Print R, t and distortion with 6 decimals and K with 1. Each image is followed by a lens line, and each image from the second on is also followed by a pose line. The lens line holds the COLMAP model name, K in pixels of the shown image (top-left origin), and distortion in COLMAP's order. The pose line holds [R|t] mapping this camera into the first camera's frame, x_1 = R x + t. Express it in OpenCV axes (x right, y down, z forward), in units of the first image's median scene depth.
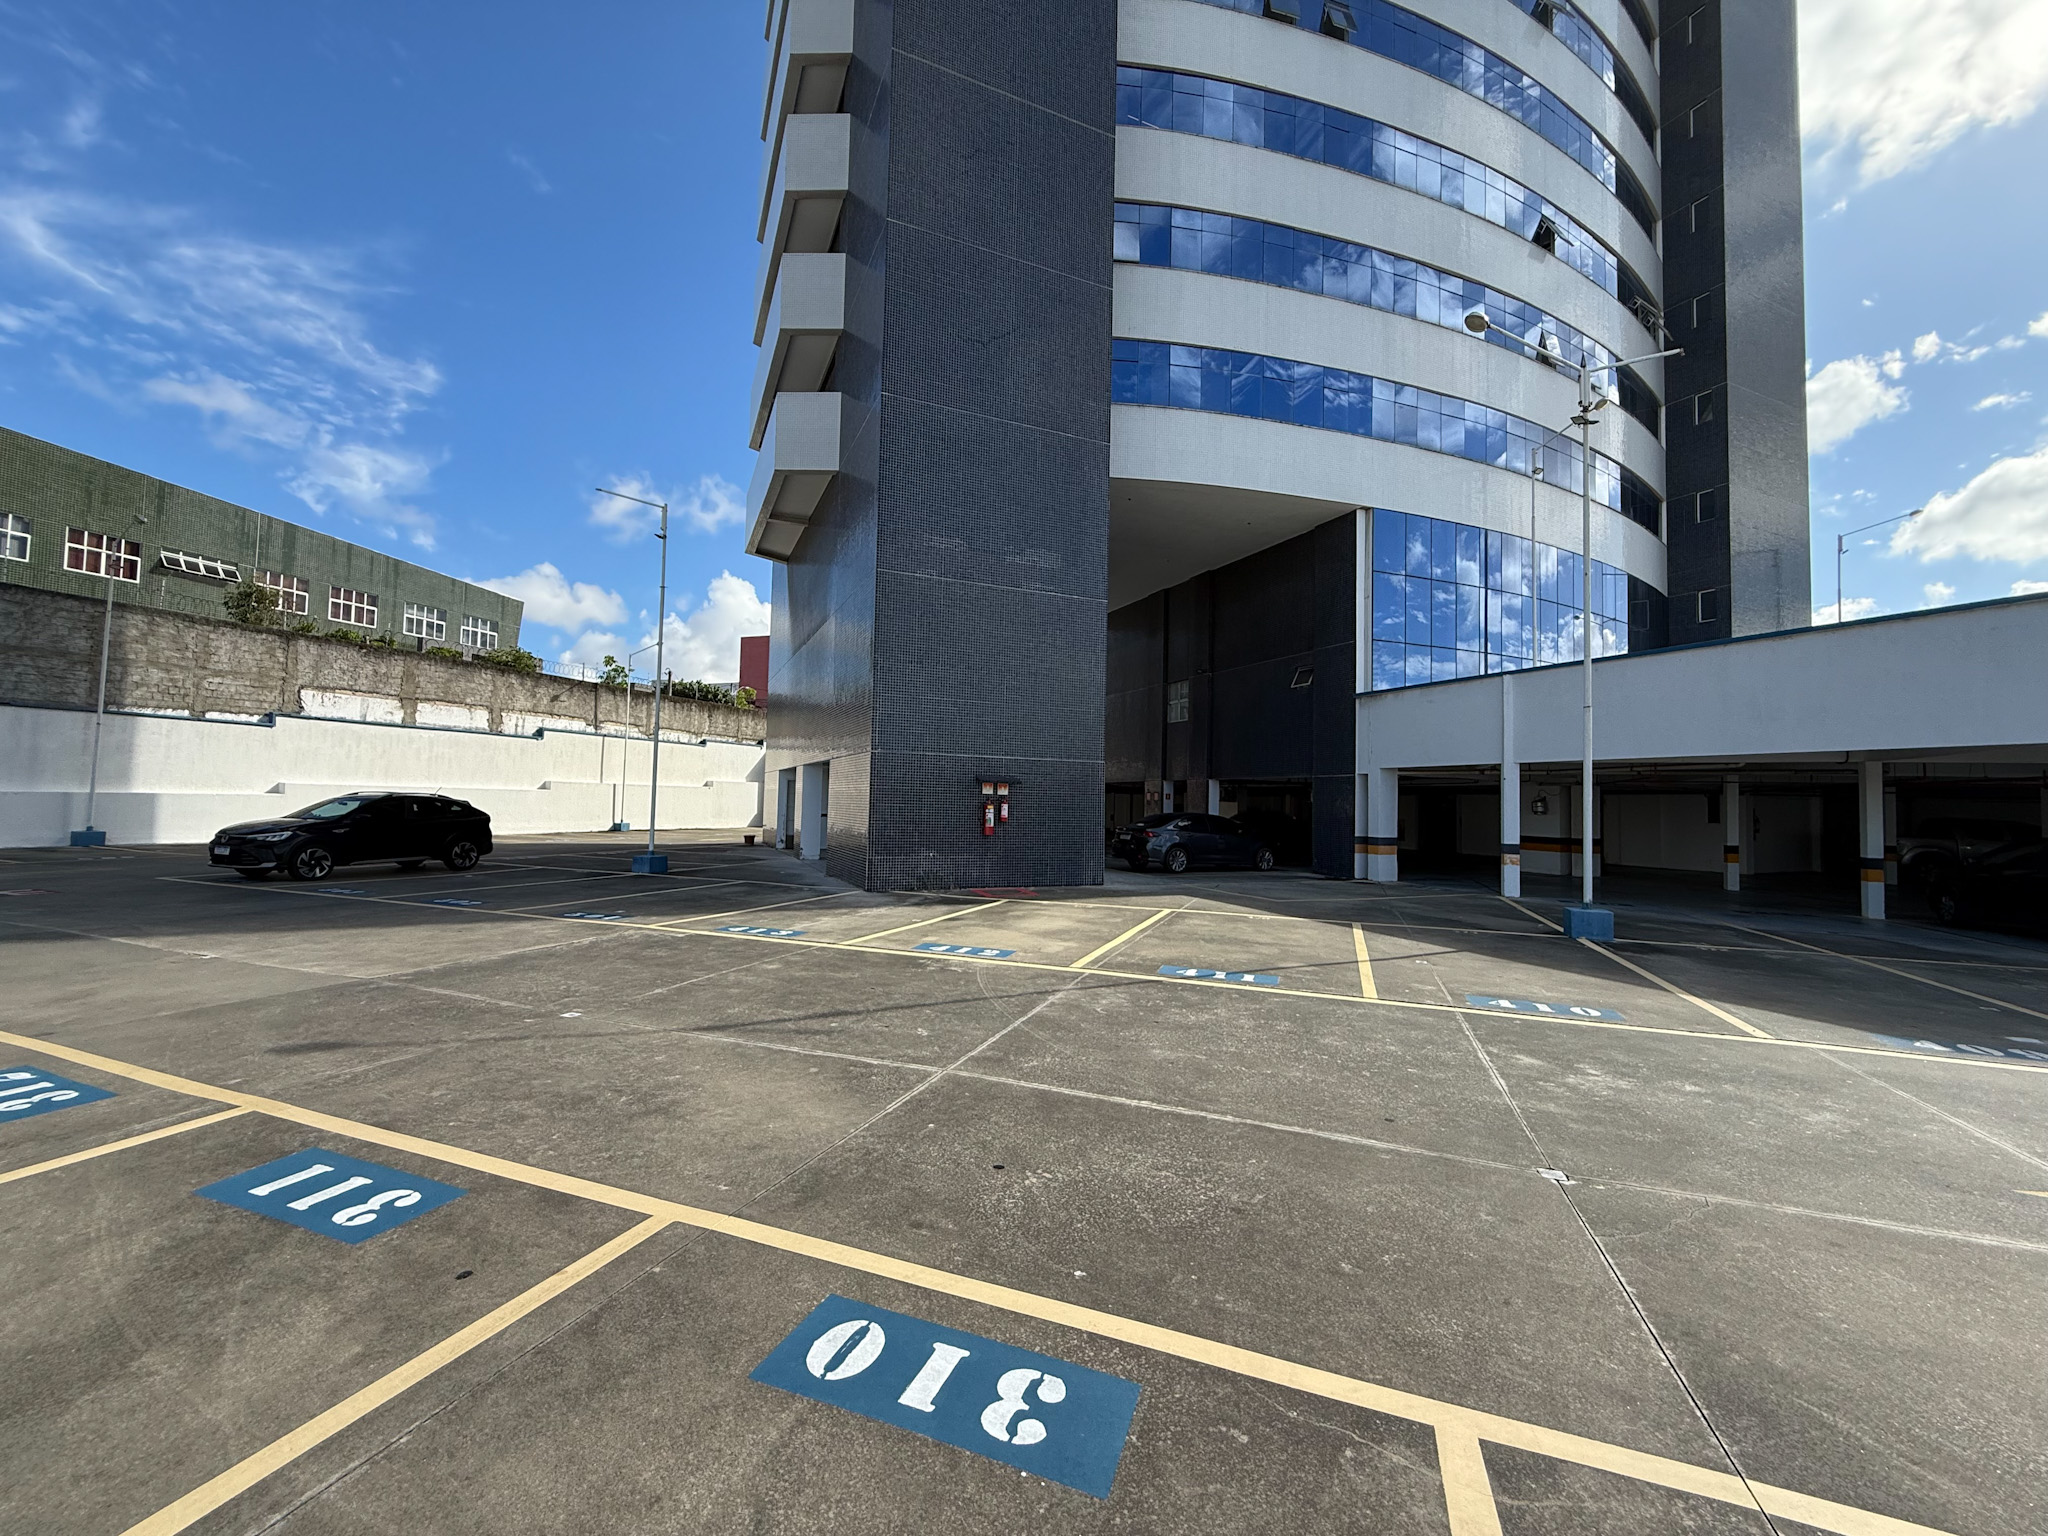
lens RADIAL K [[832.7, 0, 1026.5], [0, 832.7, 764.4], [0, 0, 1]] dist [0.053280, -0.017483]
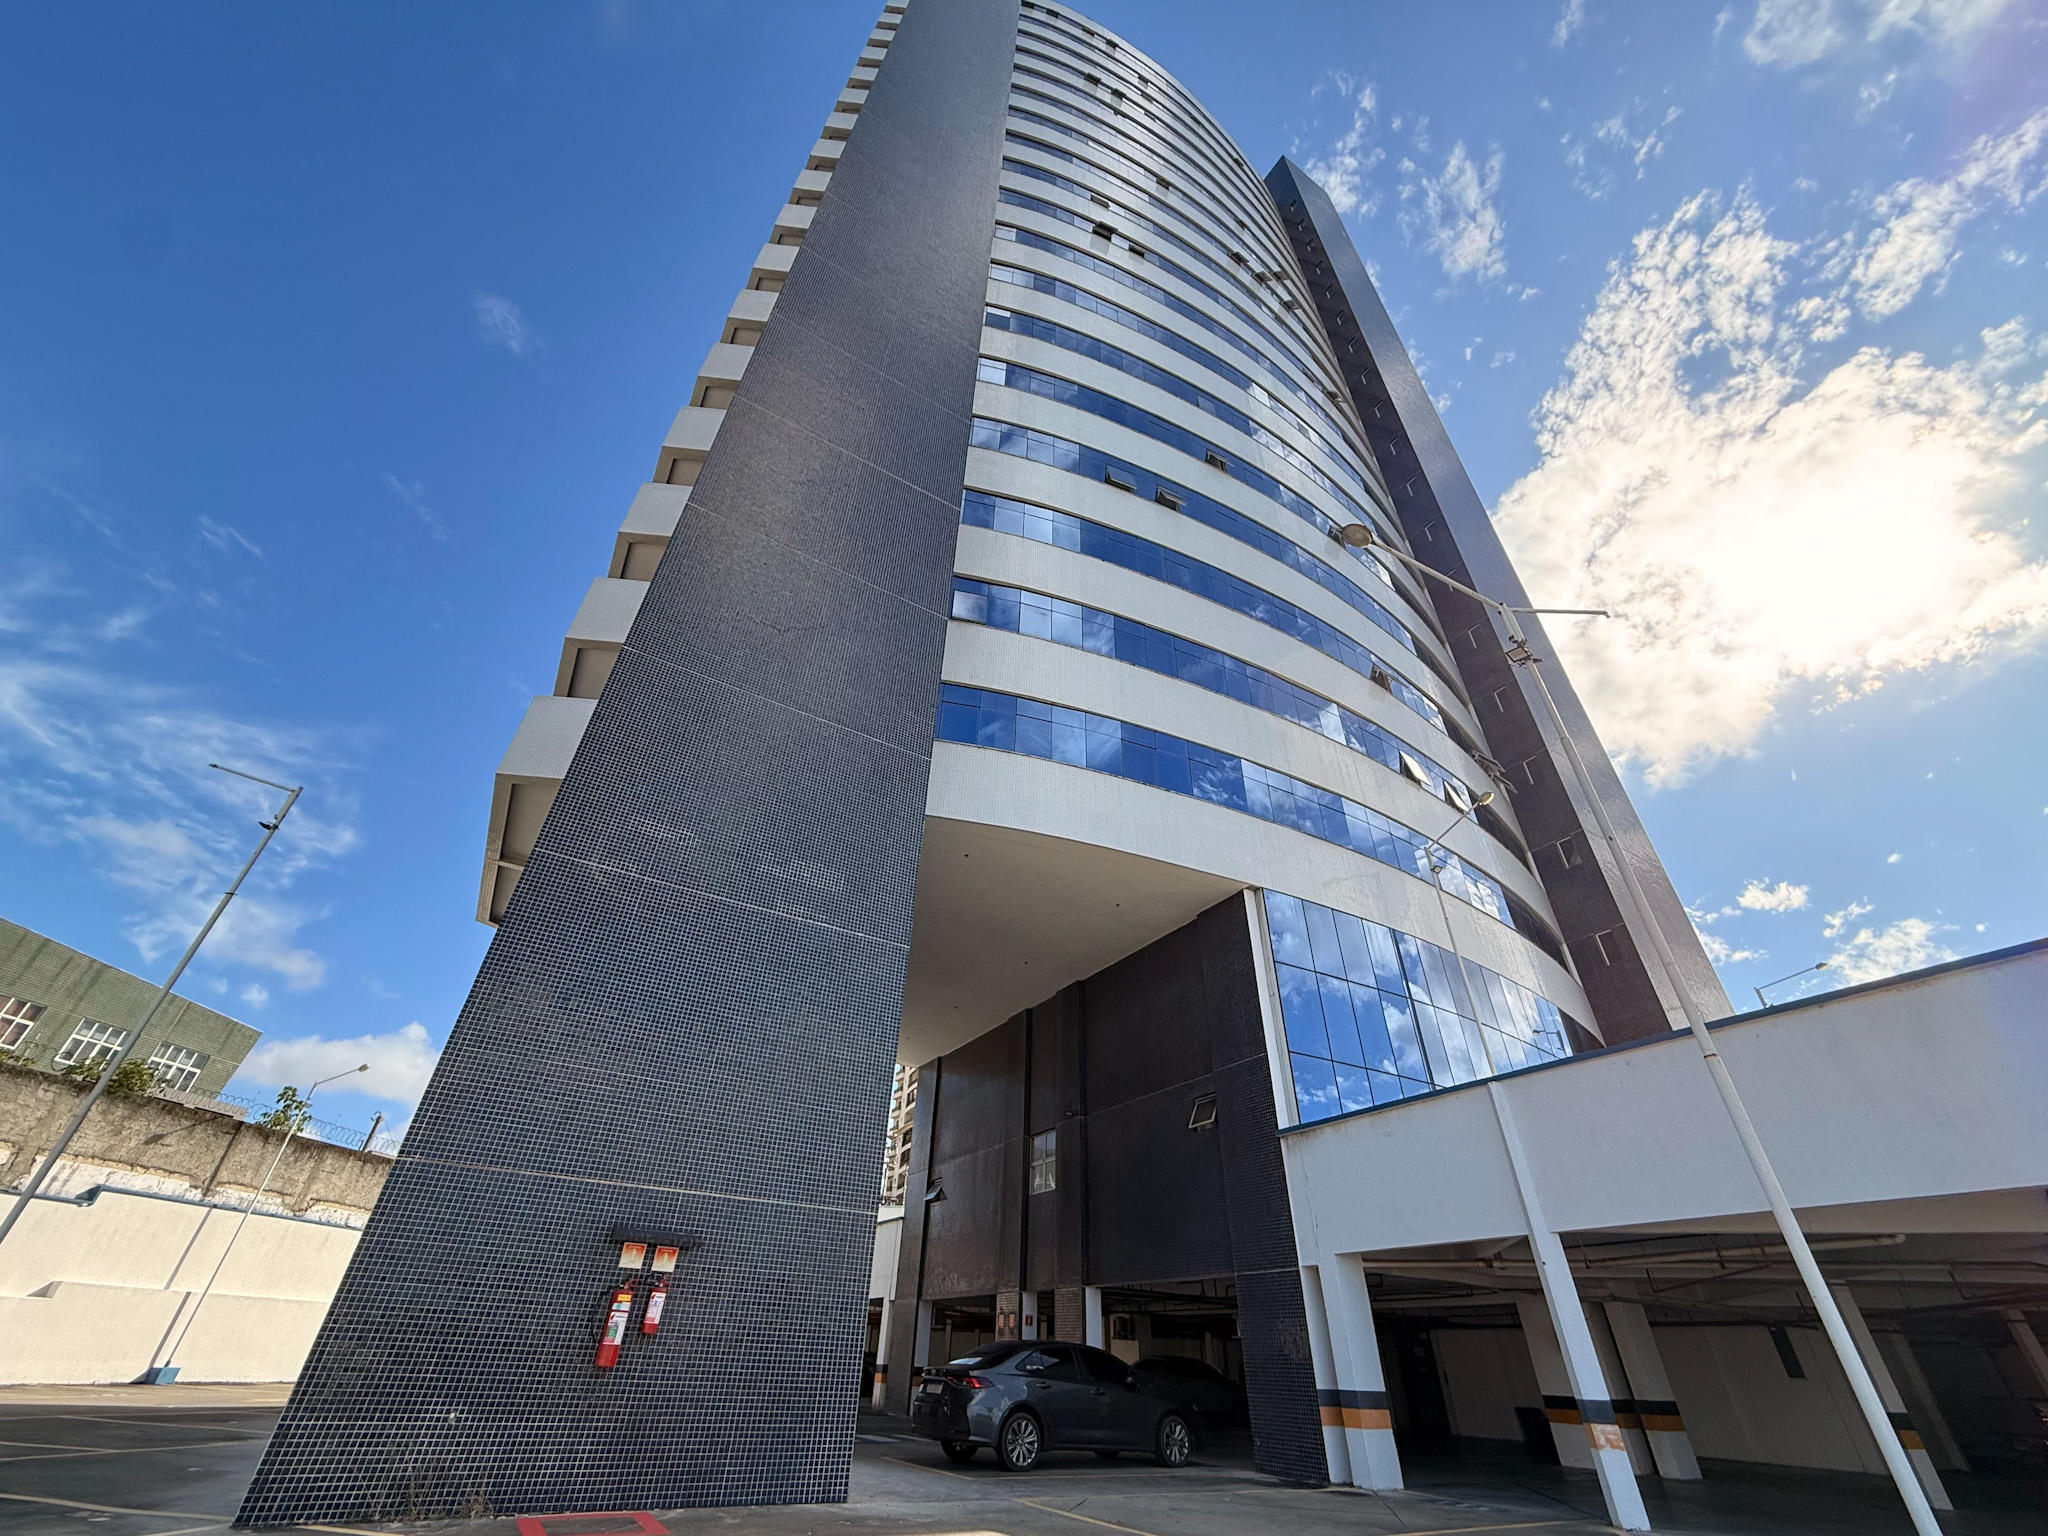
lens RADIAL K [[823.8, 0, 1015.4], [0, 823.8, 767.0], [0, 0, 1]] dist [0.001020, -0.000280]
pose [[0.993810, 0.073081, 0.083666, 0.067293], [-0.015205, 0.835540, -0.549219, 0.028381], [-0.110044, 0.544548, 0.831479, 0.205799]]
